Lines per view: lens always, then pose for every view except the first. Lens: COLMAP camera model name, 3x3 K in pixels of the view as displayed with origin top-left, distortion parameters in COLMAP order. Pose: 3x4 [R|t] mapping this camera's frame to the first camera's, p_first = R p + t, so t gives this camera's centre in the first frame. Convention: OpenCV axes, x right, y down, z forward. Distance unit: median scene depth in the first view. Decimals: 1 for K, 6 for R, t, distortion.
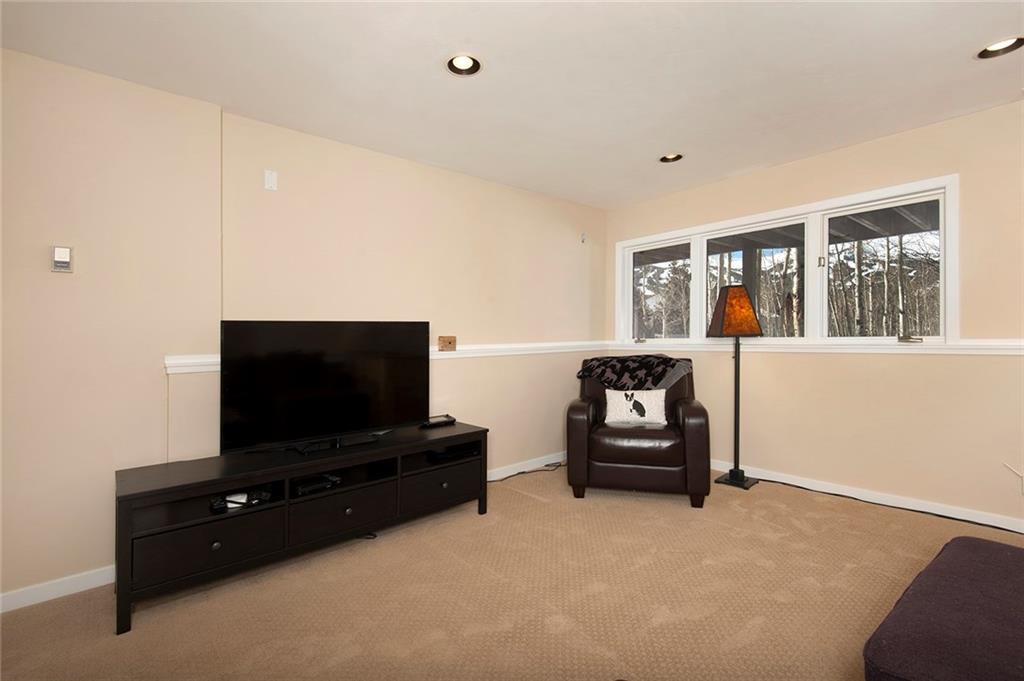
lens RADIAL K [[463.2, 0, 511.0], [0, 463.2, 327.2], [0, 0, 1]] dist [0.000553, -0.000044]
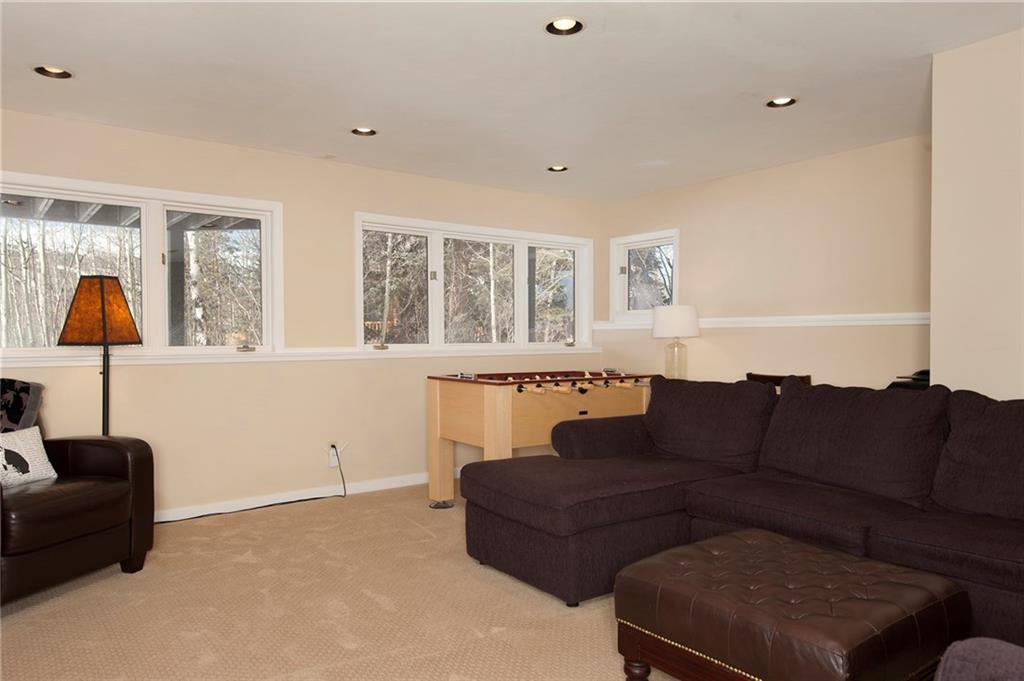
lens RADIAL K [[704.7, 0, 512.0], [0, 704.7, 340.5], [0, 0, 1]] dist [0.001673, 0.001279]
pose [[0.029173, 0.011118, 0.999513, -0.650413], [-0.017805, 0.999785, -0.010601, 0.013974], [-0.999416, -0.017487, 0.029365, 0.325364]]
